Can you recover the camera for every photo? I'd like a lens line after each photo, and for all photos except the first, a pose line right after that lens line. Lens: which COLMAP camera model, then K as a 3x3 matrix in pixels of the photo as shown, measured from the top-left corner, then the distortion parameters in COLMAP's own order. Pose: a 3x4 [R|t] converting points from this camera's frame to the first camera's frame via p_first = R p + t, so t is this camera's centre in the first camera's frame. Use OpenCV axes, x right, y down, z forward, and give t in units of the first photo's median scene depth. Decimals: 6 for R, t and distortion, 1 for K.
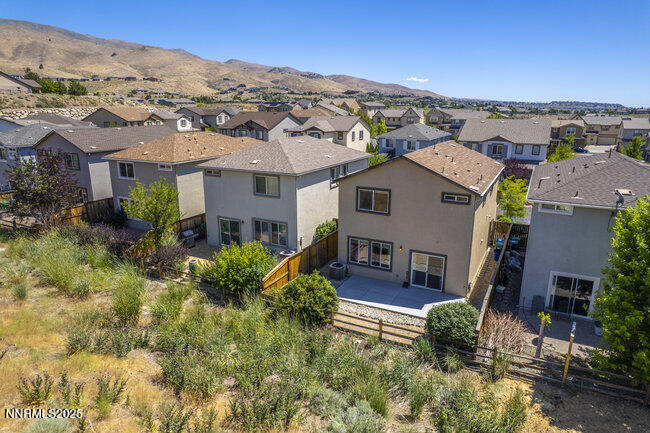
lens RADIAL K [[417.2, 0, 325.0], [0, 417.2, 216.5], [0, 0, 1]] dist [-0.063342, 0.050462]
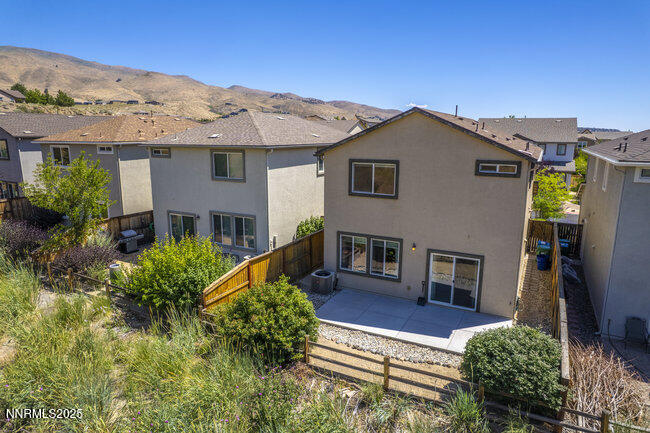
lens RADIAL K [[417.2, 0, 325.0], [0, 417.2, 216.5], [0, 0, 1]] dist [-0.063342, 0.050462]
pose [[0.999995, 0.002483, -0.002062, 0.037460], [-0.002599, 0.998314, -0.057978, 0.066603], [0.001915, 0.057984, 0.998316, 0.317098]]
